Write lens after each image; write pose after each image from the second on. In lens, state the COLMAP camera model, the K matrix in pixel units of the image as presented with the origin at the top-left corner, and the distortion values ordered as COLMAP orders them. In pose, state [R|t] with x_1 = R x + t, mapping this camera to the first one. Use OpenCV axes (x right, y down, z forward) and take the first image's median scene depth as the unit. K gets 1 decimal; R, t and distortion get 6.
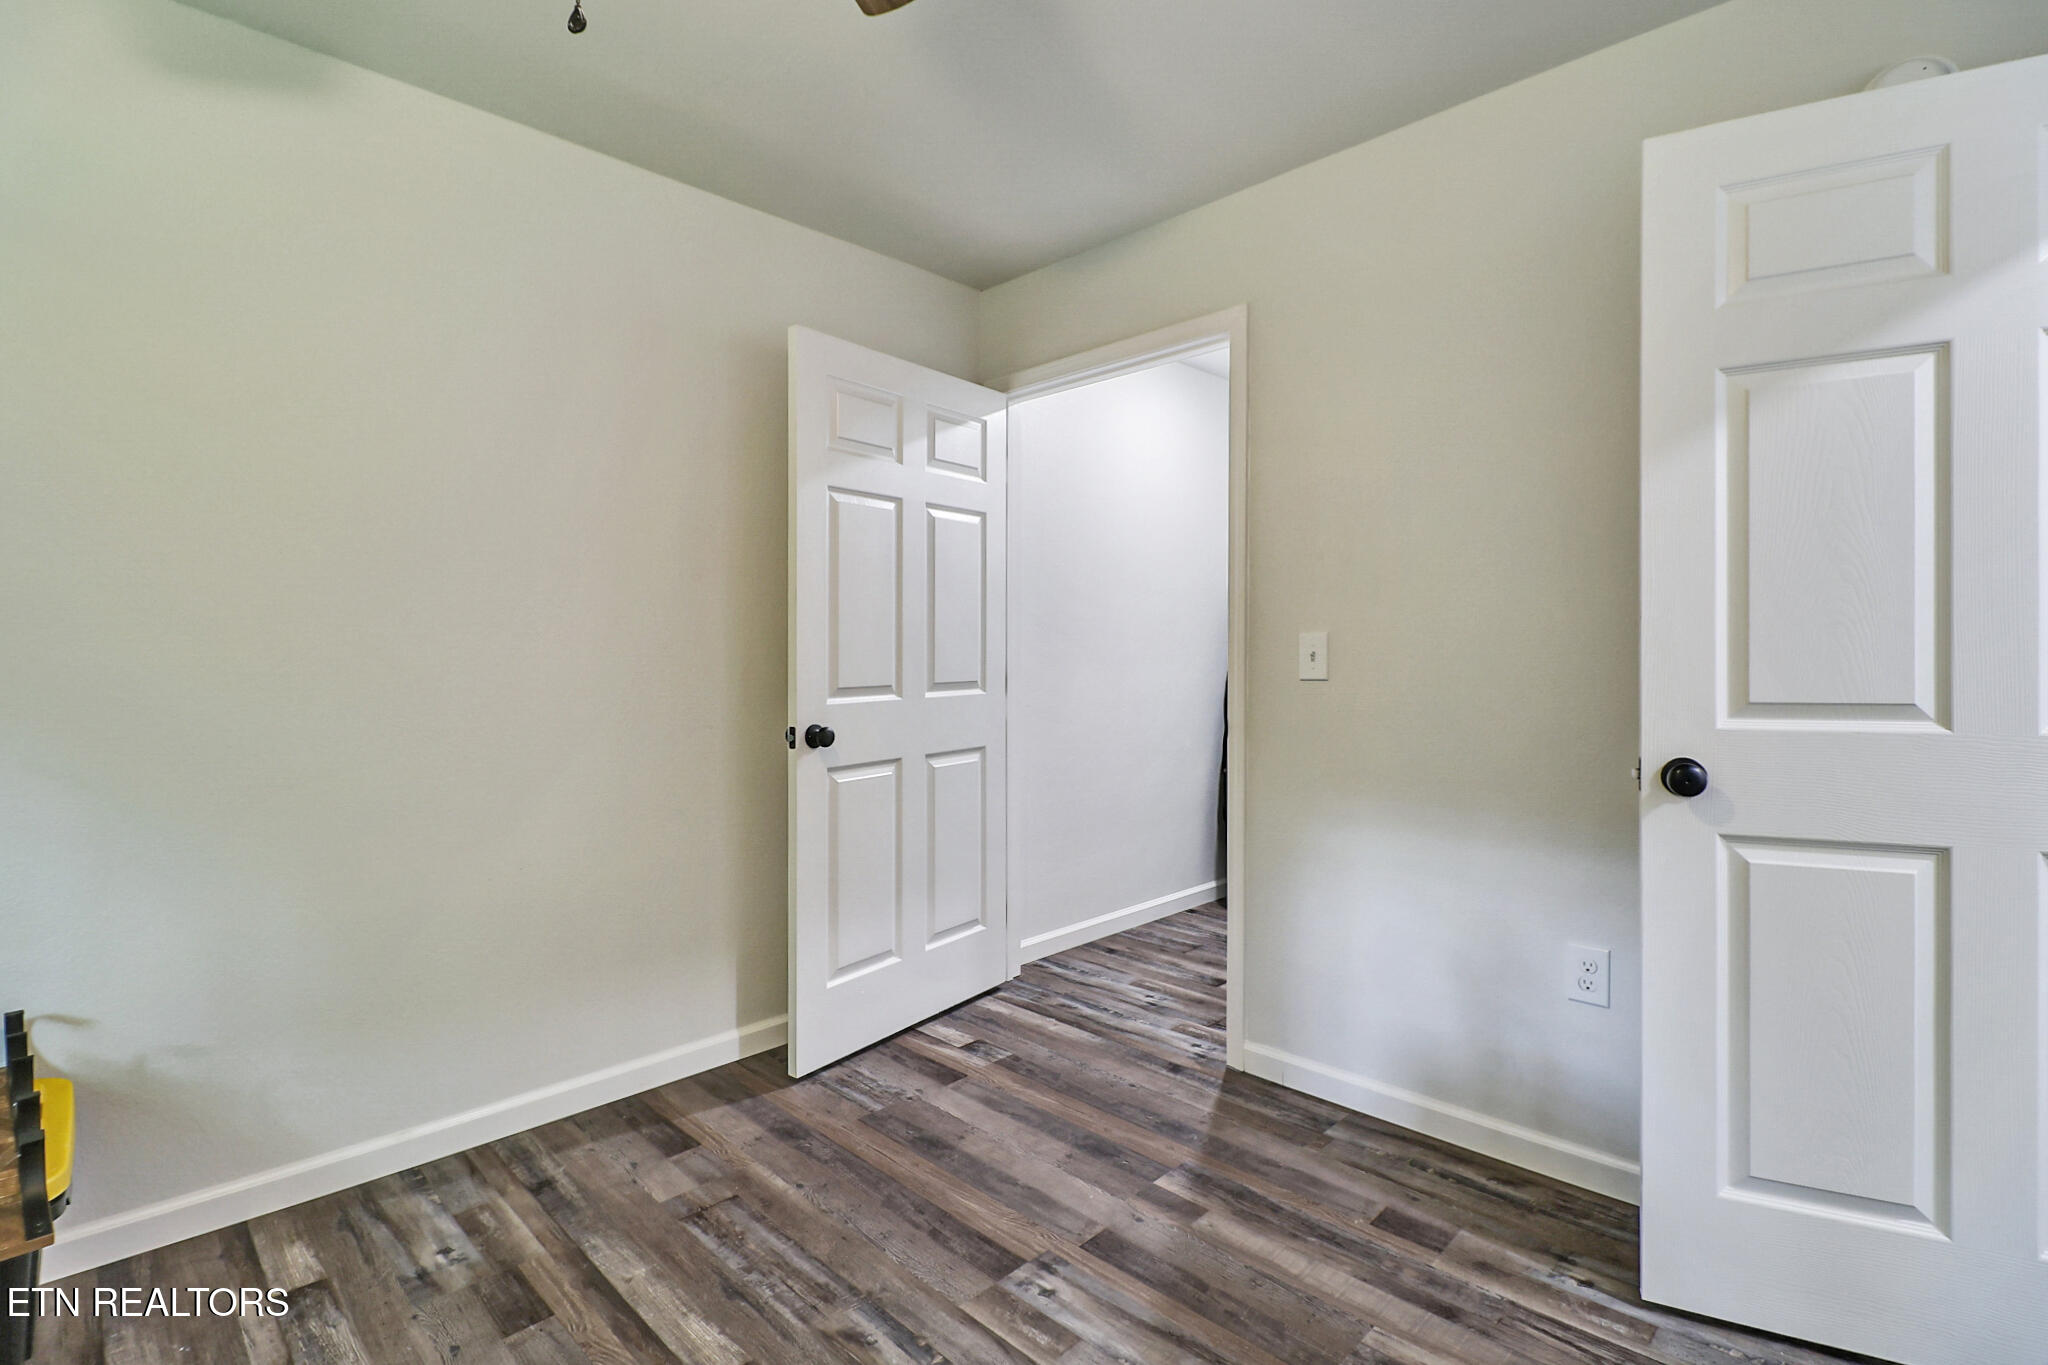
lens RADIAL K [[940.4, 0, 1009.6], [0, 940.4, 672.4], [0, 0, 1]] dist [-0.021883, -0.000558]
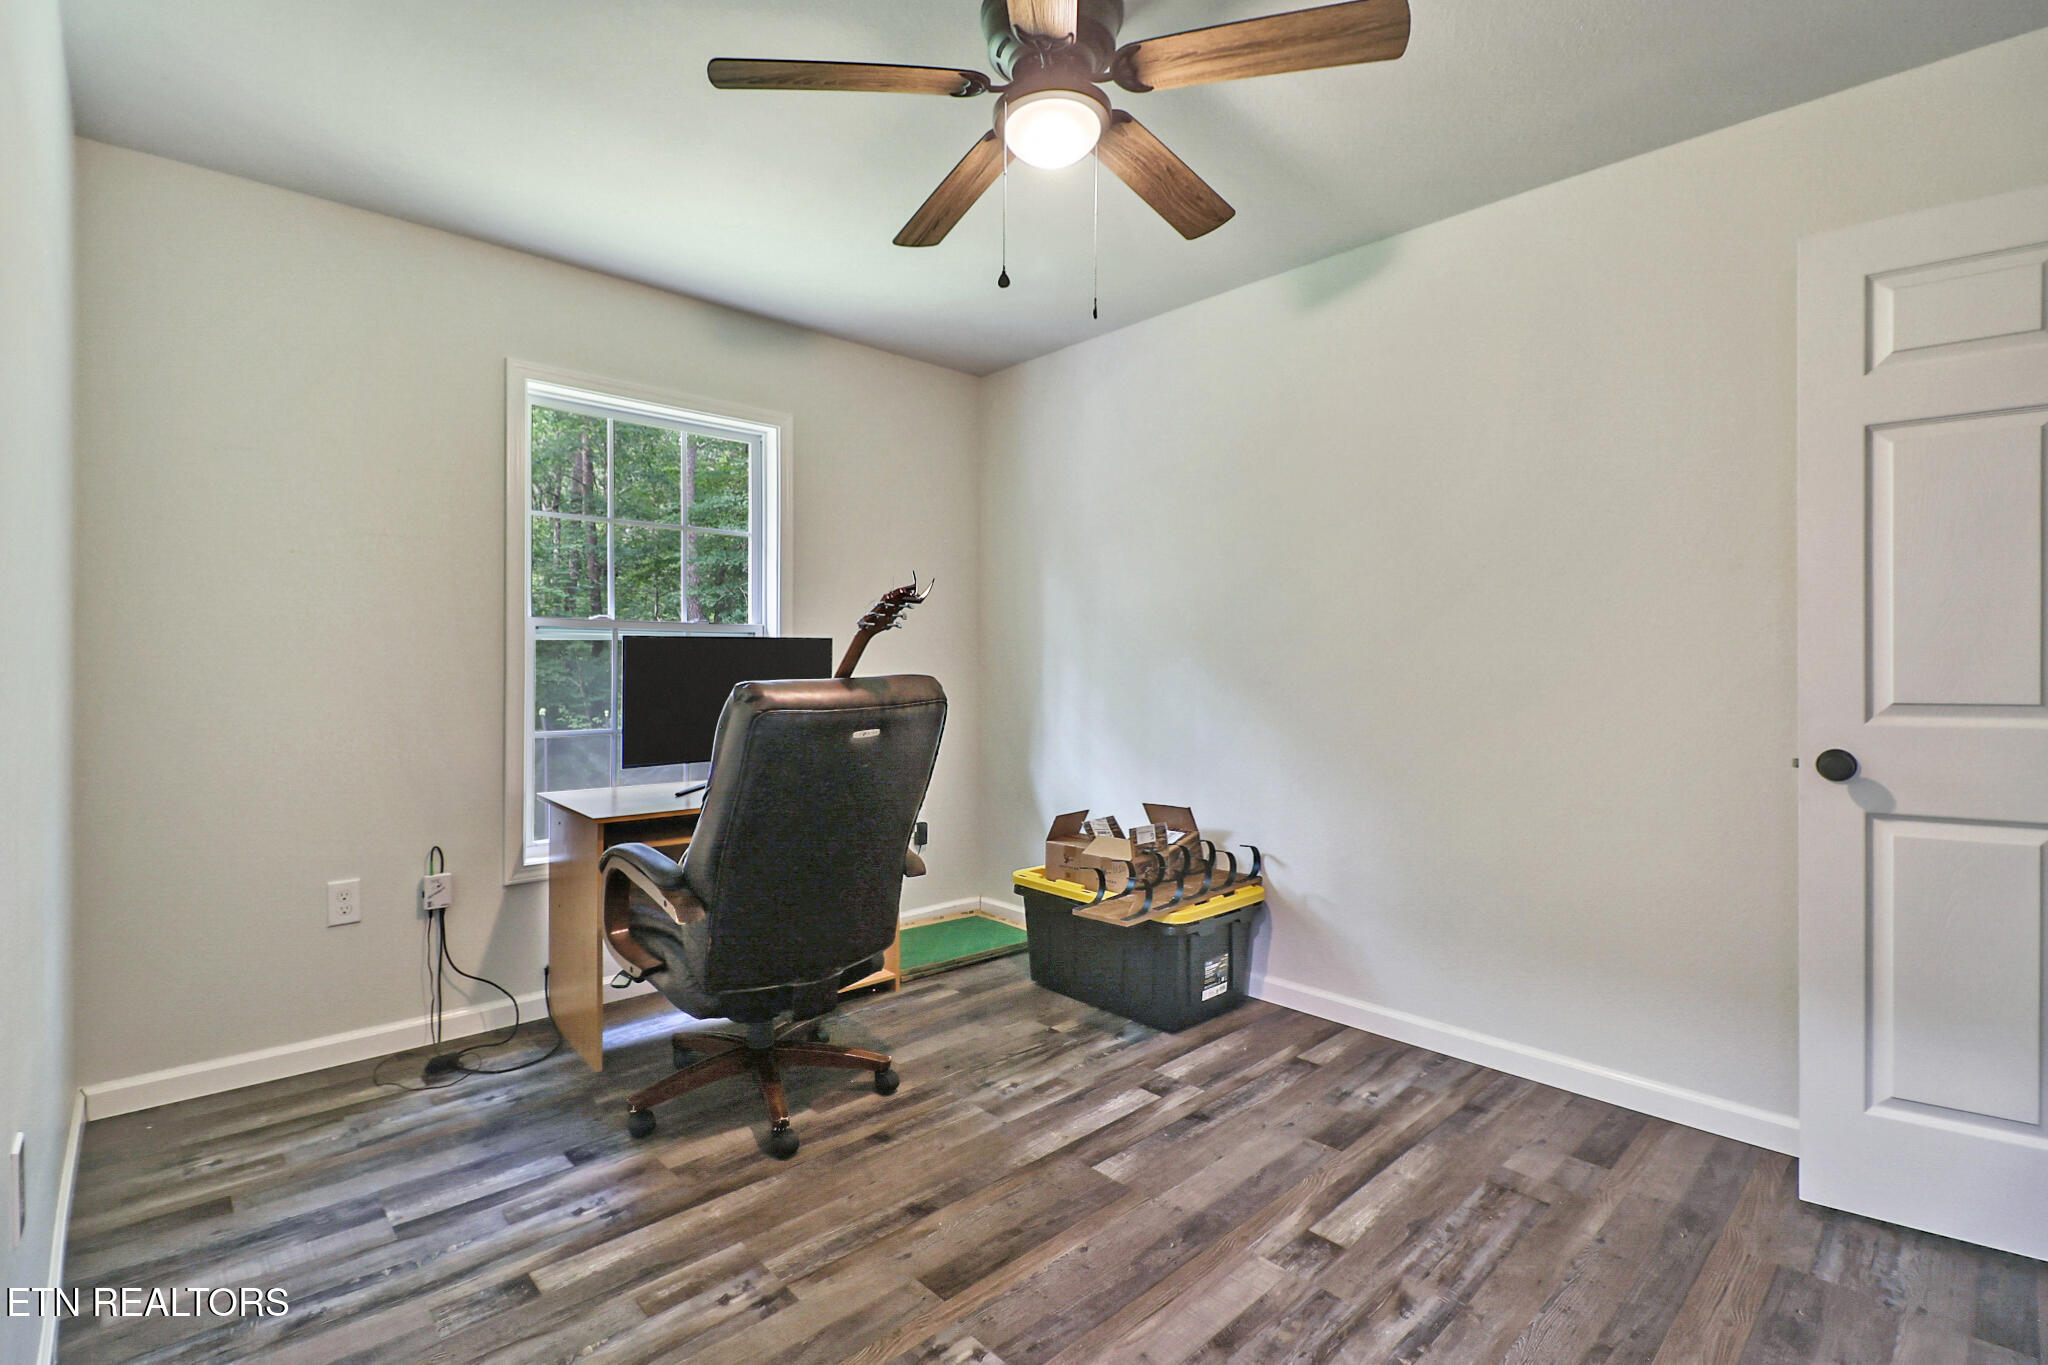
lens RADIAL K [[940.4, 0, 1007.3], [0, 940.4, 671.4], [0, 0, 1]] dist [-0.021883, -0.000558]
pose [[-0.044627, 0.013986, -0.998906, 0.758631], [-0.014245, 0.999791, 0.014635, -0.012106], [0.998902, 0.014883, -0.044419, 0.492754]]
